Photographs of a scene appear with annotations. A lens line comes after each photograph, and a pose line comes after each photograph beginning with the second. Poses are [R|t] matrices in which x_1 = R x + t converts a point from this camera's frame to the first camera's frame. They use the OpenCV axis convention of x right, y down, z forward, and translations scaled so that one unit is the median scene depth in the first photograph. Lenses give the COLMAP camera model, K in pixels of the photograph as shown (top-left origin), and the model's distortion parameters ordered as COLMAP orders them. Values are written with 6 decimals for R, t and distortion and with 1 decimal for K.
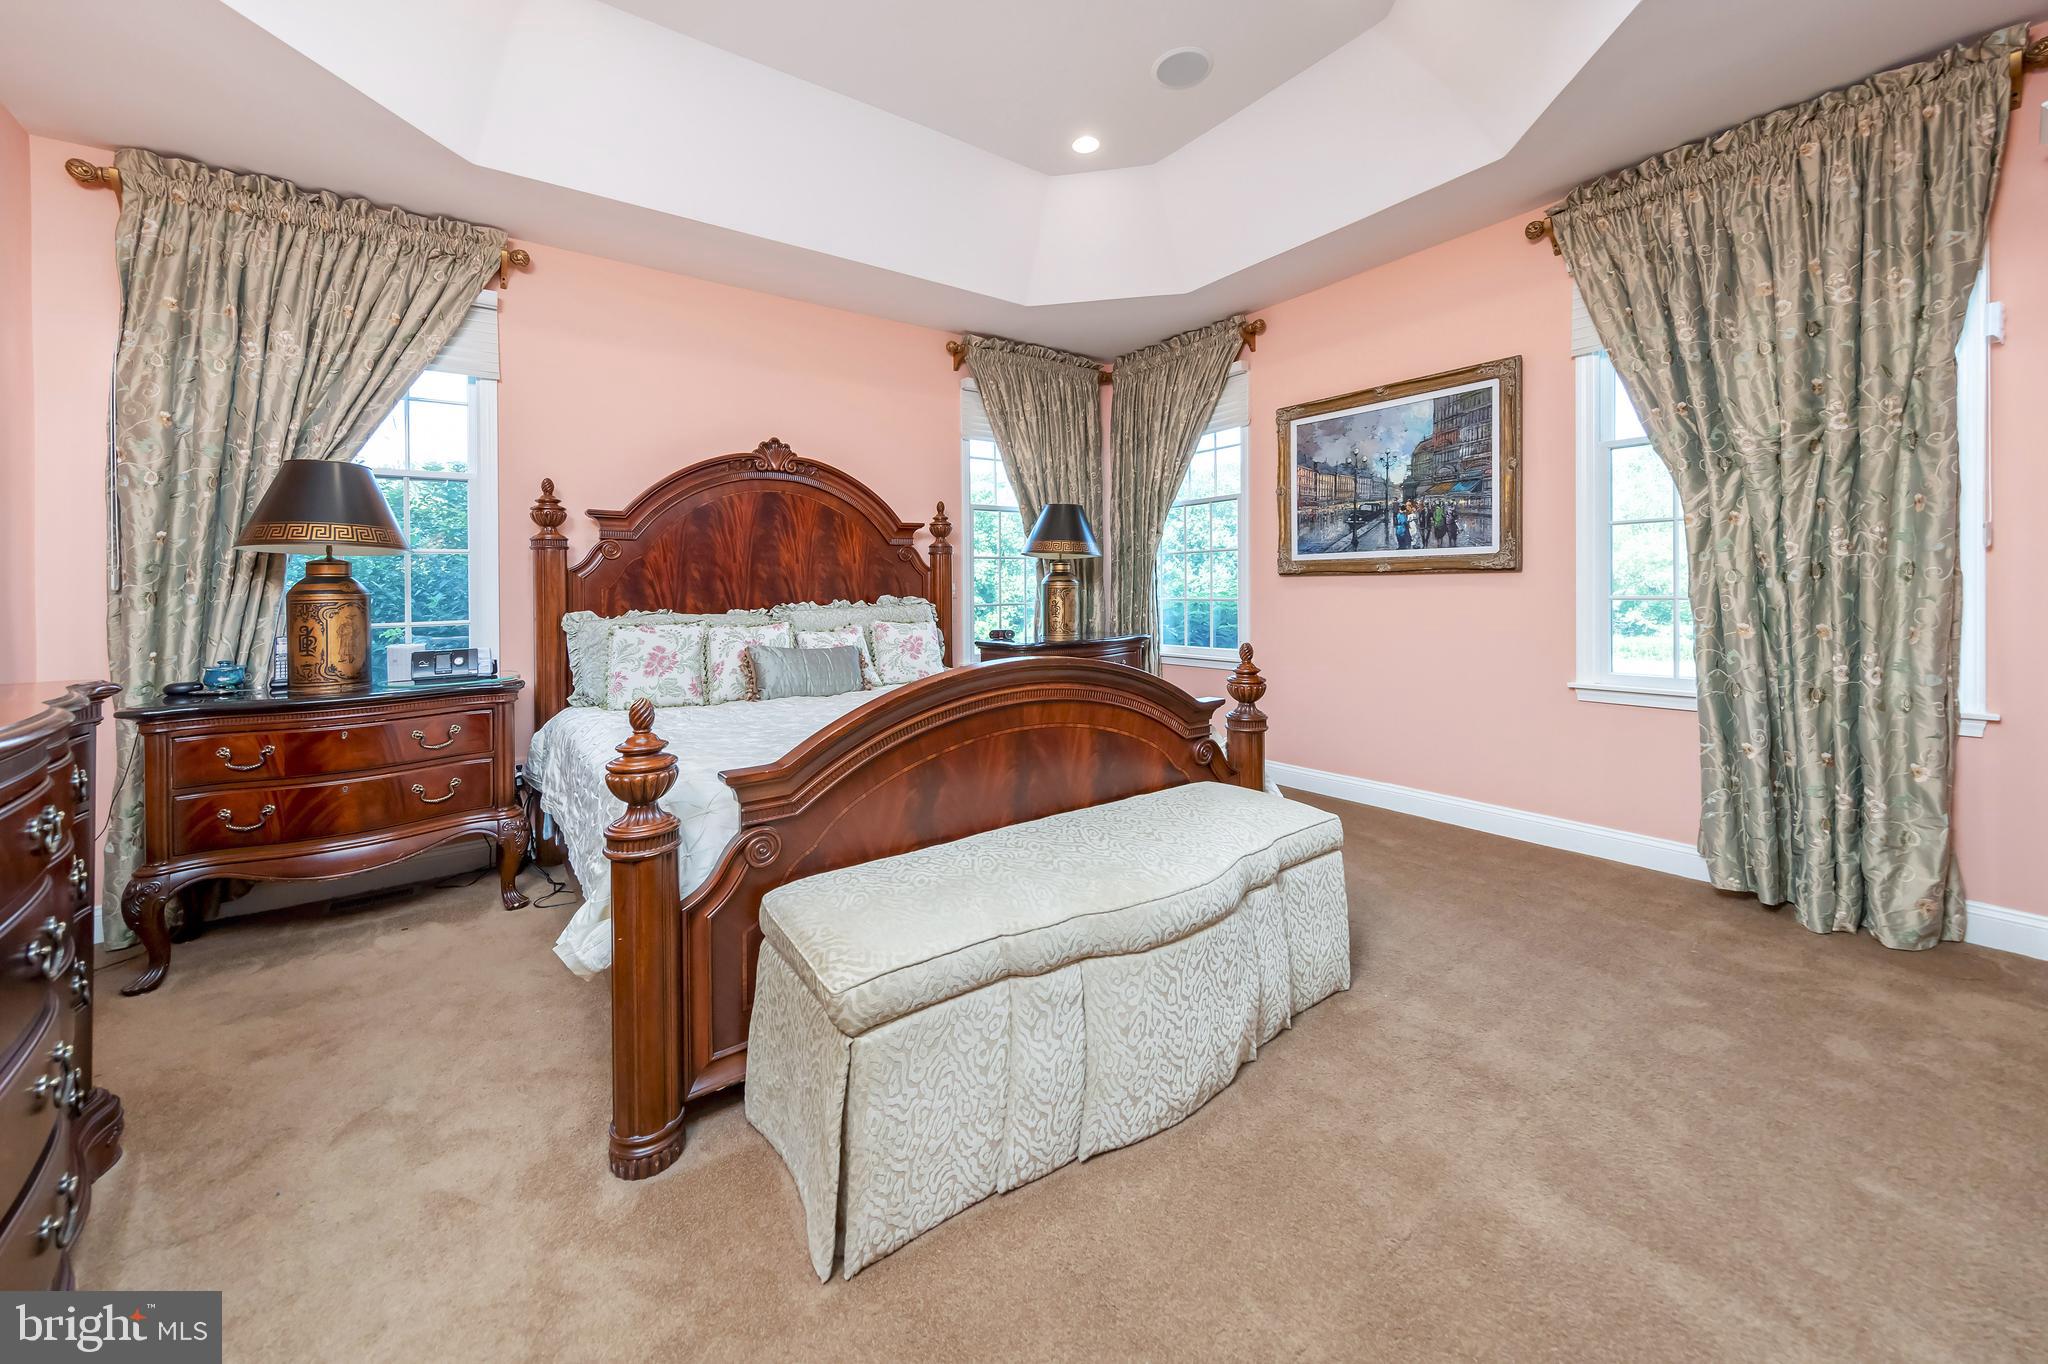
lens RADIAL K [[777.9, 0, 1015.4], [0, 777.9, 616.4], [0, 0, 1]] dist [0.001837, -0.000284]
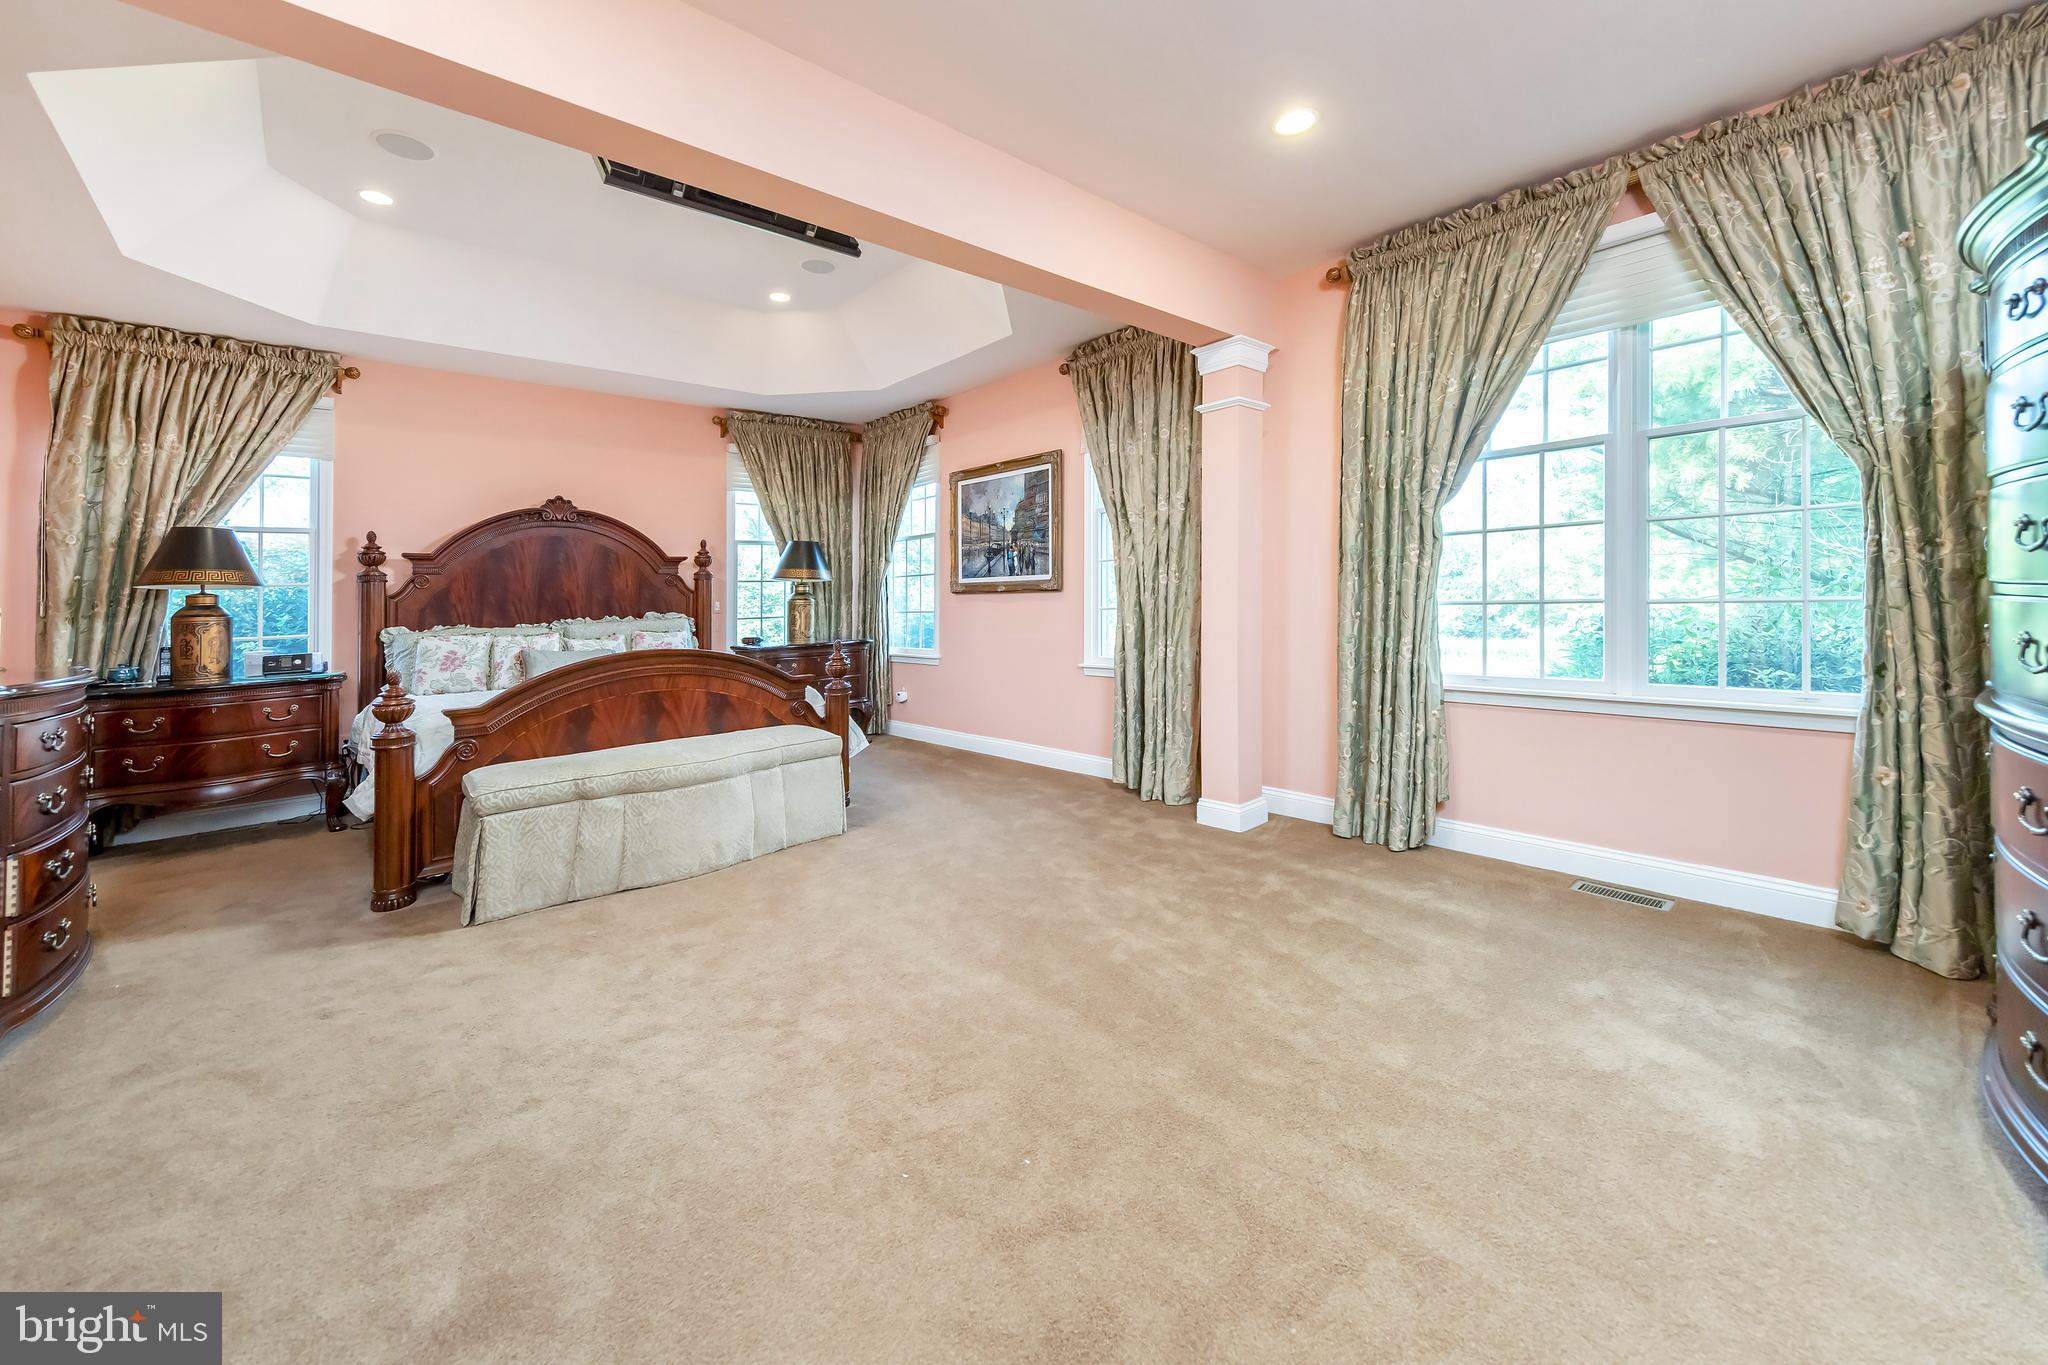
lens RADIAL K [[797.3, 0, 1012.9], [0, 797.3, 598.4], [0, 0, 1]] dist [0.002971, 0.000168]
pose [[0.995184, -0.011050, 0.097403, 0.383685], [0.014711, 0.999209, -0.036955, 0.011102], [-0.096917, 0.038210, 0.994559, -0.505651]]
